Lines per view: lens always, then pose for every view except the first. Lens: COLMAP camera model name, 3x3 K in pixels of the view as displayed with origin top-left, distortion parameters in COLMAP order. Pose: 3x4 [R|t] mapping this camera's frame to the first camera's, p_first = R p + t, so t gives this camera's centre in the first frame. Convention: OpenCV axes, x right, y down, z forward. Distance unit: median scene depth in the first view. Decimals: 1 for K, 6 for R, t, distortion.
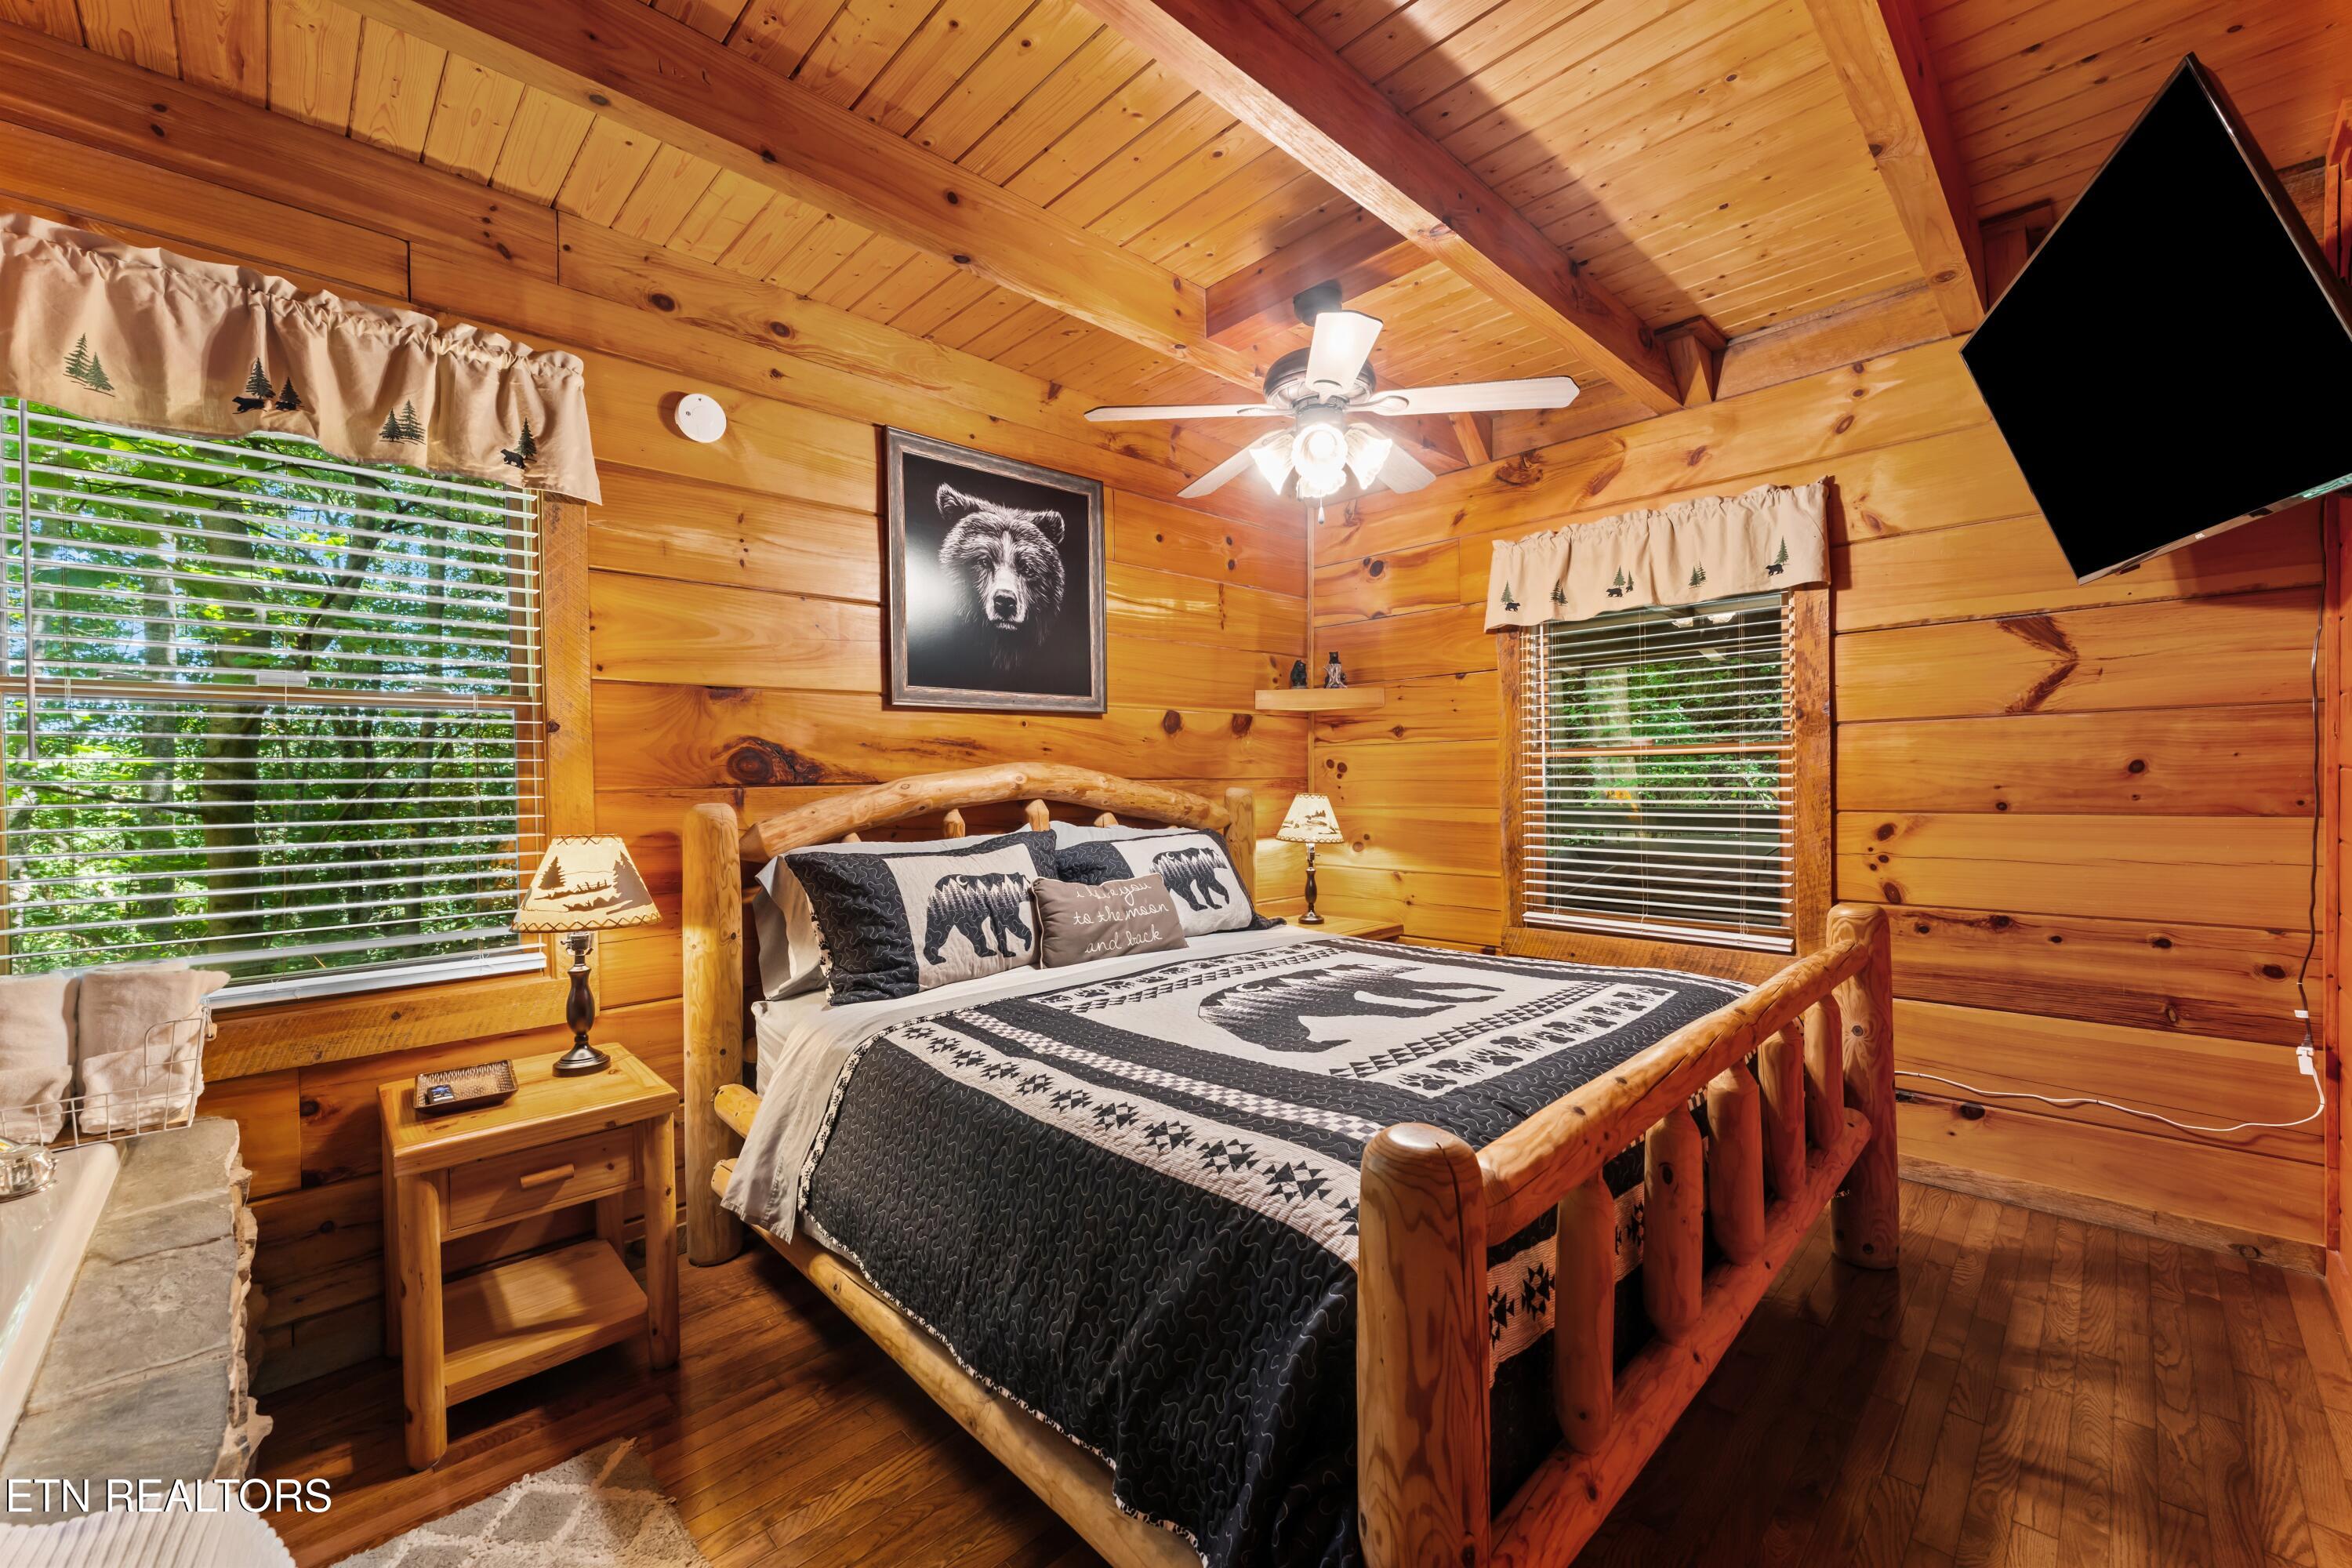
lens RADIAL K [[936.2, 0, 1169.9], [0, 936.2, 784.6], [0, 0, 1]] dist [-0.001085, -0.000290]
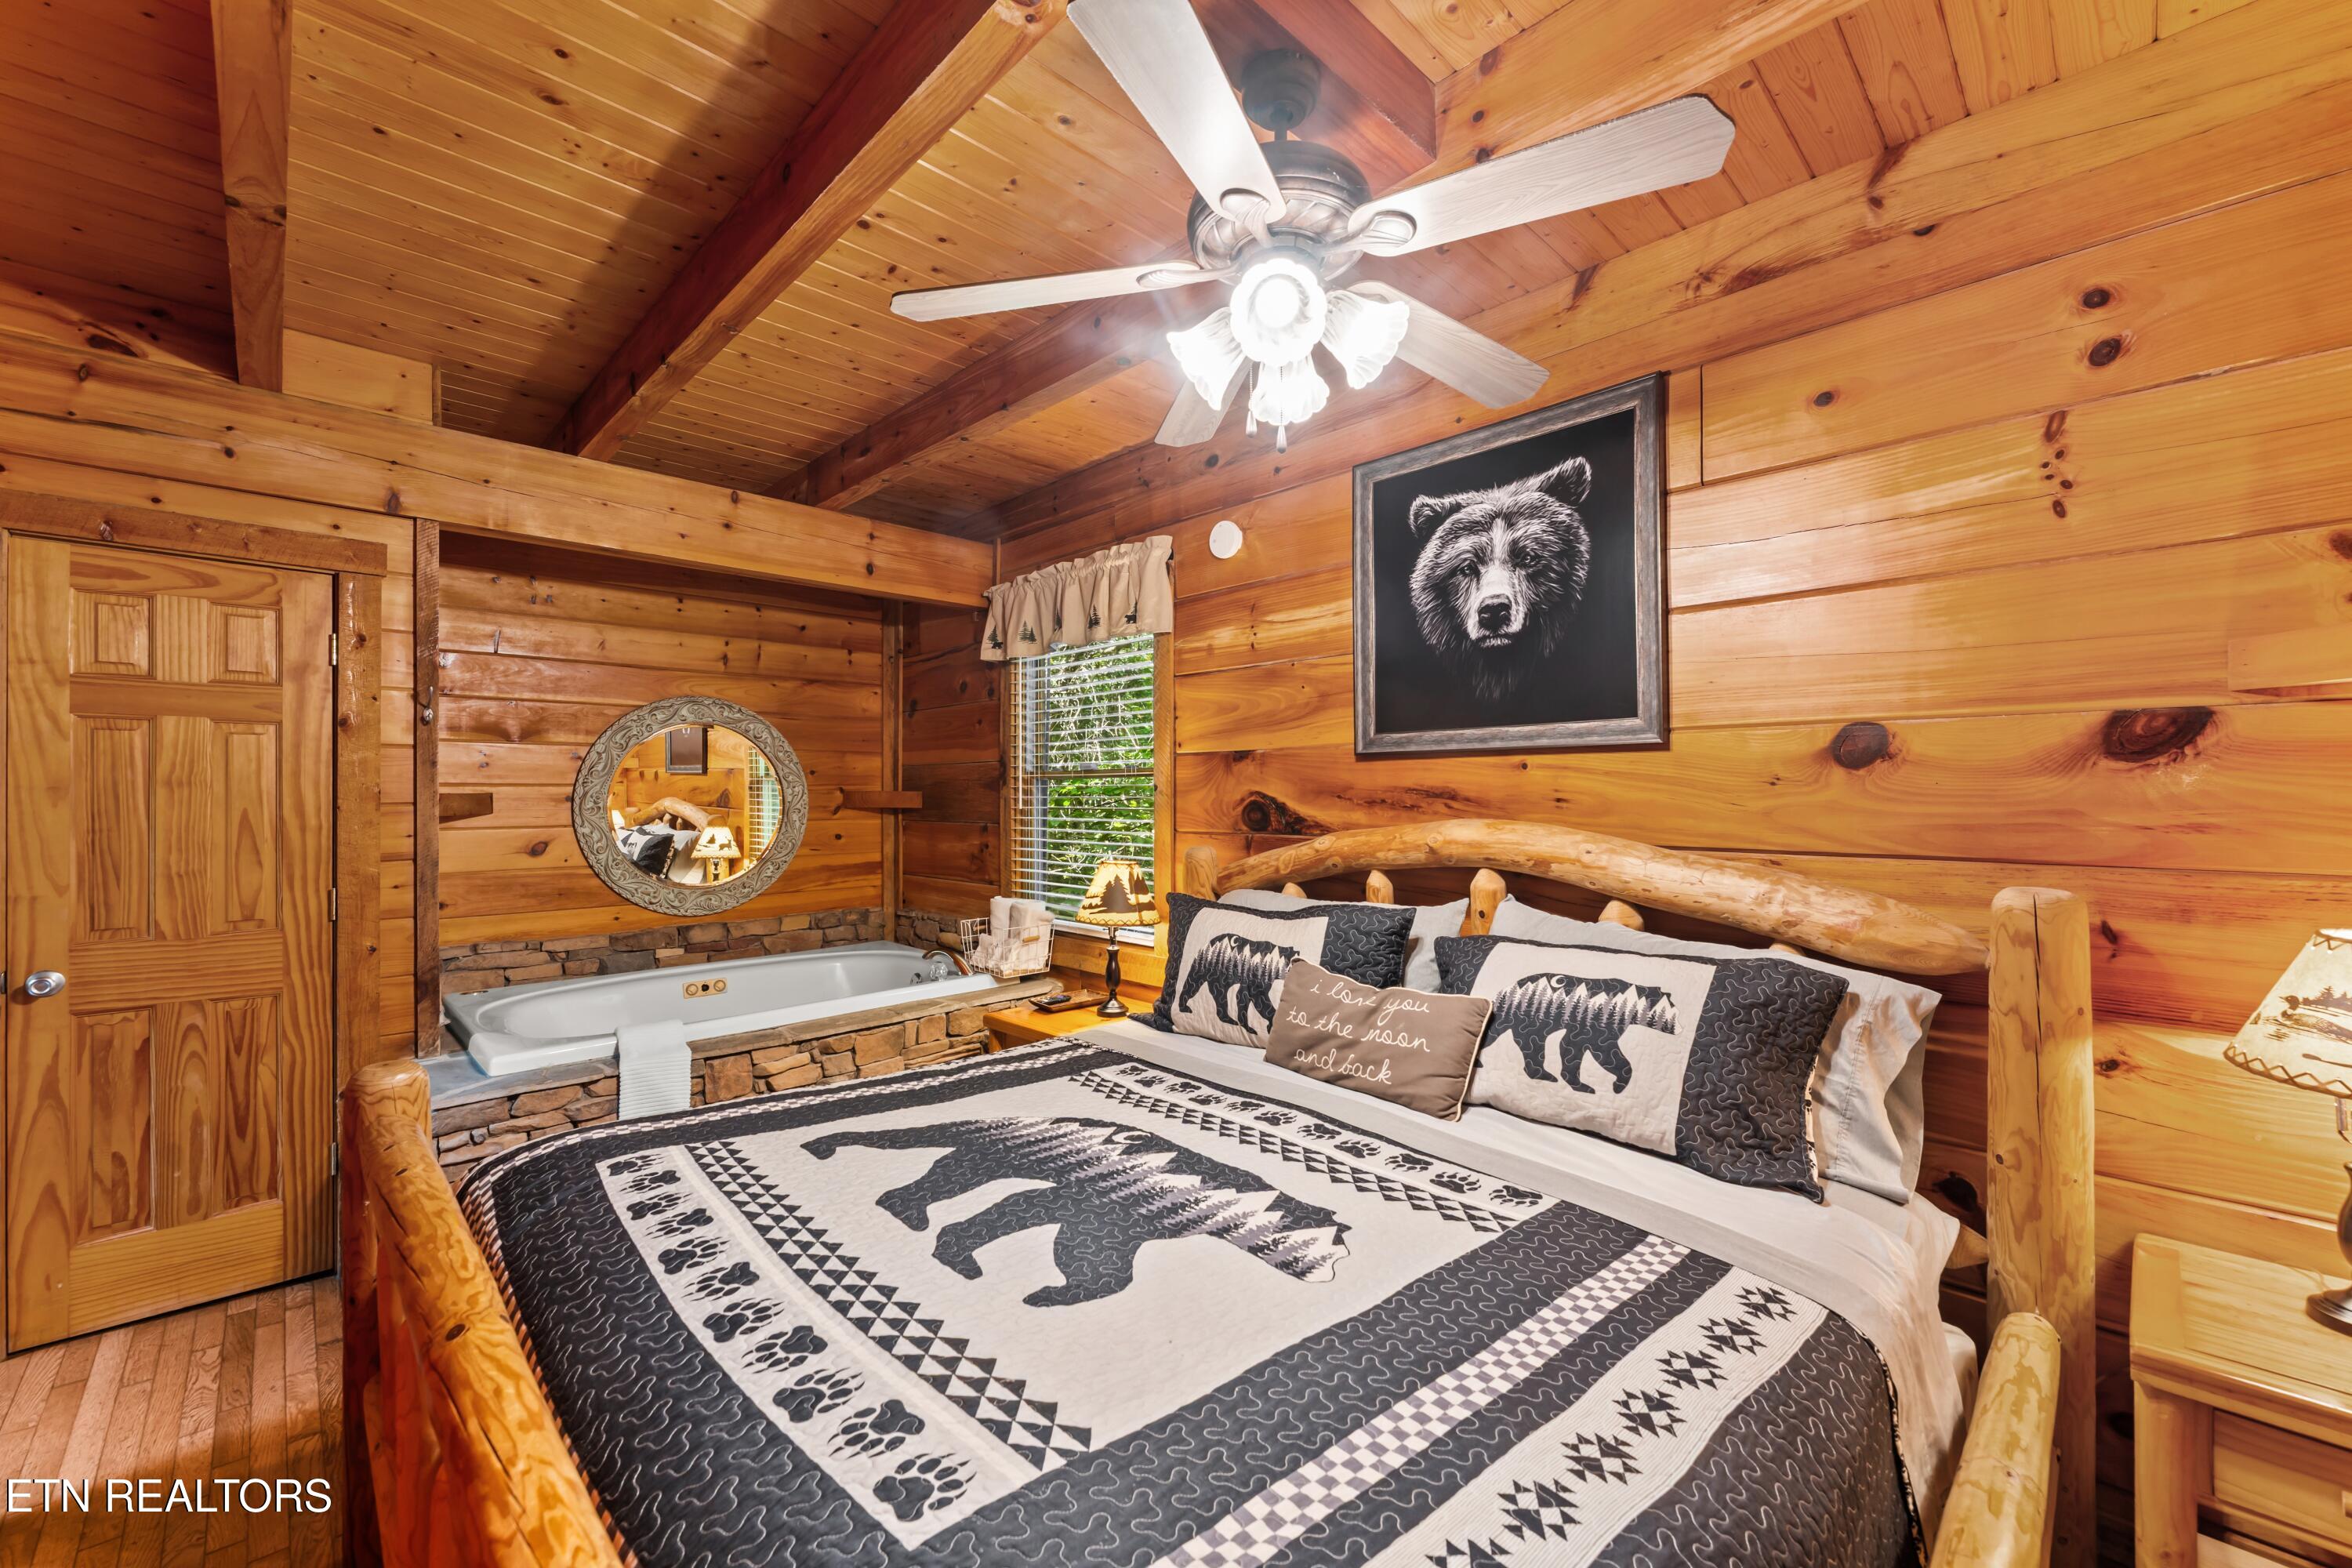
lens RADIAL K [[936.2, 0, 1171.9], [0, 936.2, 793.3], [0, 0, 1]] dist [-0.001085, -0.000290]
pose [[0.000380, 0.017147, -0.999853, 0.629619], [-0.004454, 0.999843, 0.017145, -0.058415], [0.999990, 0.004447, 0.000456, 0.765444]]
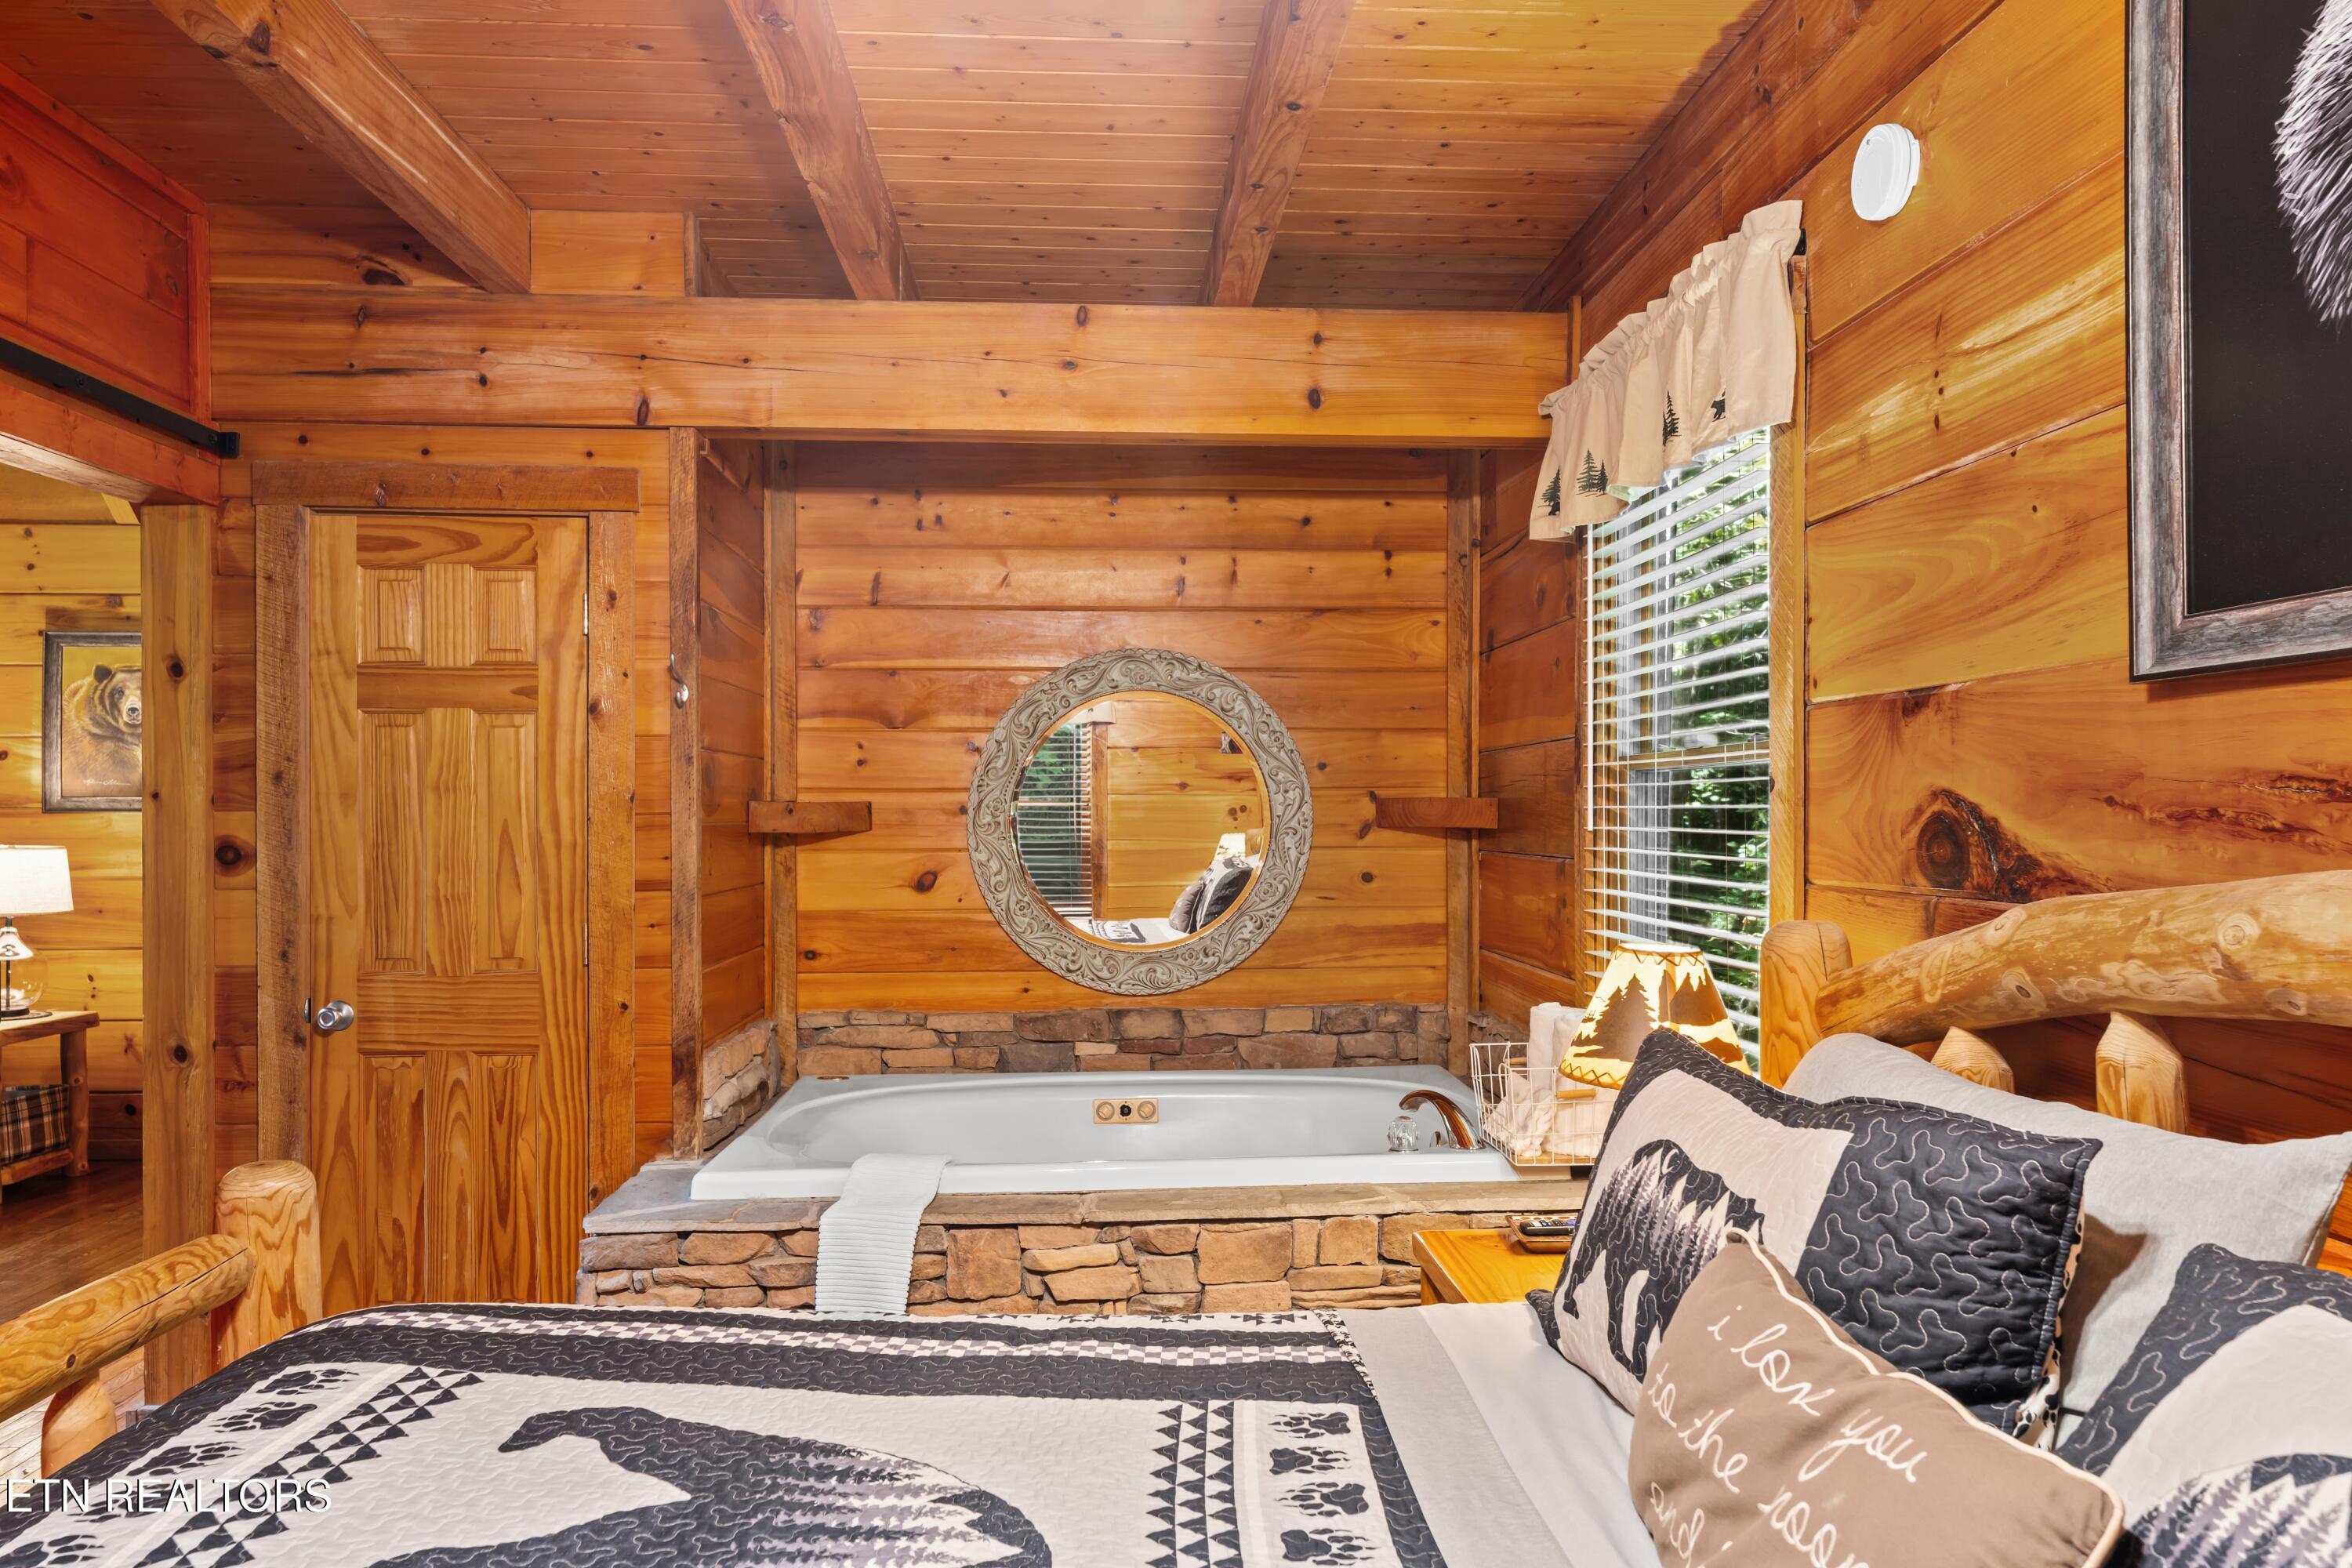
lens RADIAL K [[1570.3, 0, 1173.9], [0, 1570.3, 816.9], [0, 0, 1]] dist [0.009133, -0.007047]
pose [[-0.648199, 0.021855, -0.761158, 0.342013], [0.008348, 0.999732, 0.021597, -0.048932], [0.761426, 0.007645, -0.648207, 1.042907]]
